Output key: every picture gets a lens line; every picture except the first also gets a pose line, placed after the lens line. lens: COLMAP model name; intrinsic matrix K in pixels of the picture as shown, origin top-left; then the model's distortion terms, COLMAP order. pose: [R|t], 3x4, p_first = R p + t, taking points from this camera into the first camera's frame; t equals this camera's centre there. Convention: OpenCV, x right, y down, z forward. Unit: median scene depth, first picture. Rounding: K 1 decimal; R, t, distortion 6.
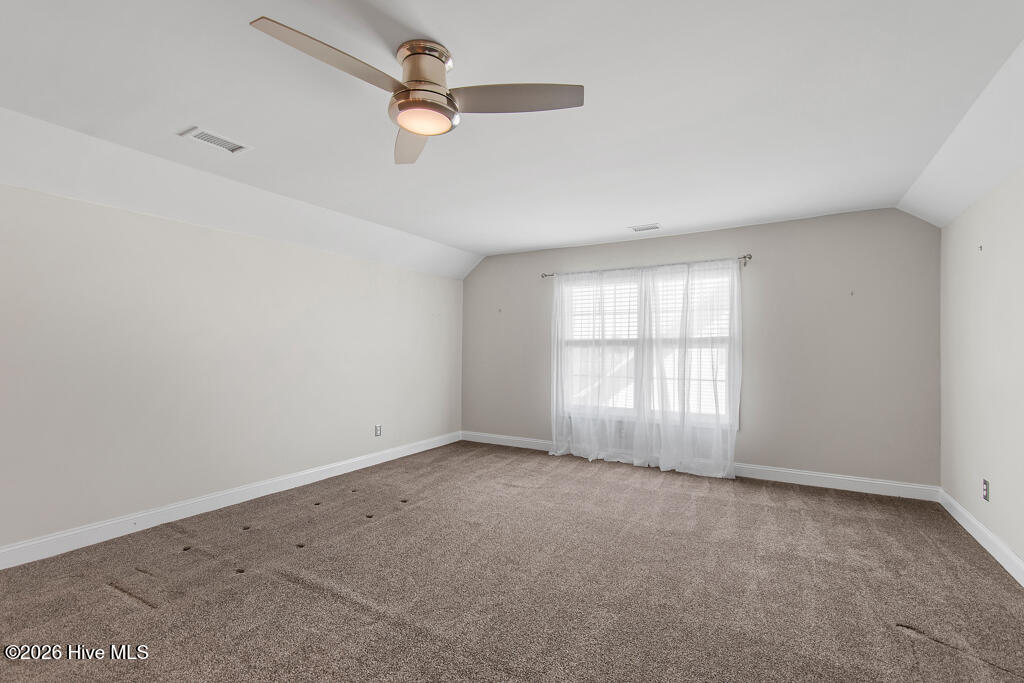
lens RADIAL K [[454.1, 0, 512.6], [0, 454.1, 348.7], [0, 0, 1]] dist [0.000657, -0.000186]
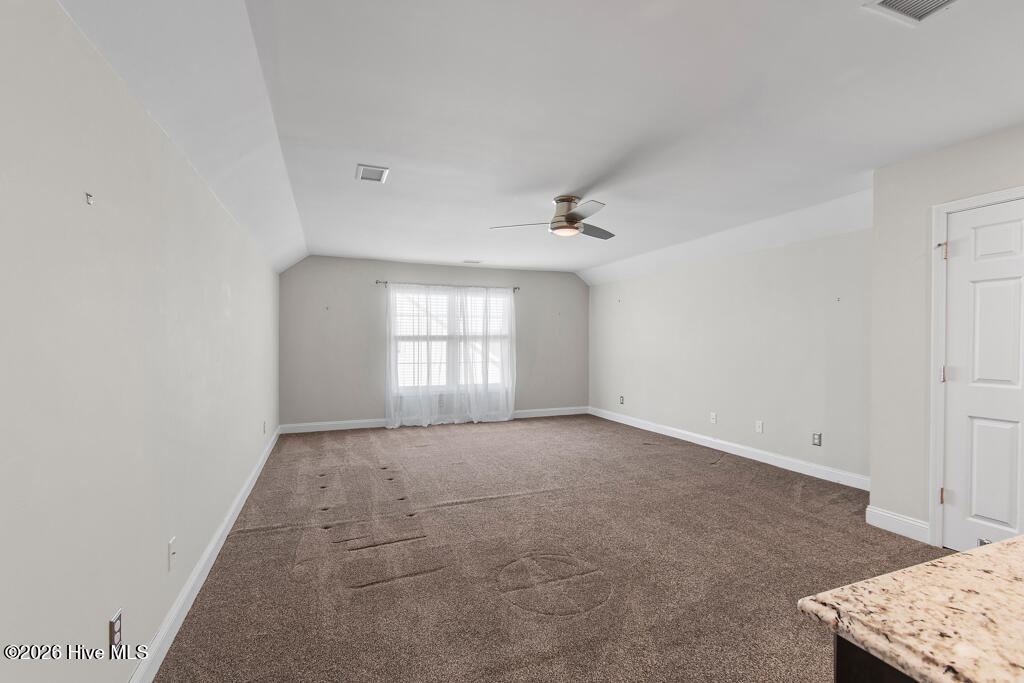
lens RADIAL K [[454.1, 0, 505.9], [0, 454.1, 343.5], [0, 0, 1]] dist [0.000657, -0.000186]
pose [[0.622186, -0.008736, 0.782821, -0.737462], [0.000497, 0.999942, 0.010764, -0.011581], [-0.782869, -0.006308, 0.622154, -0.016979]]
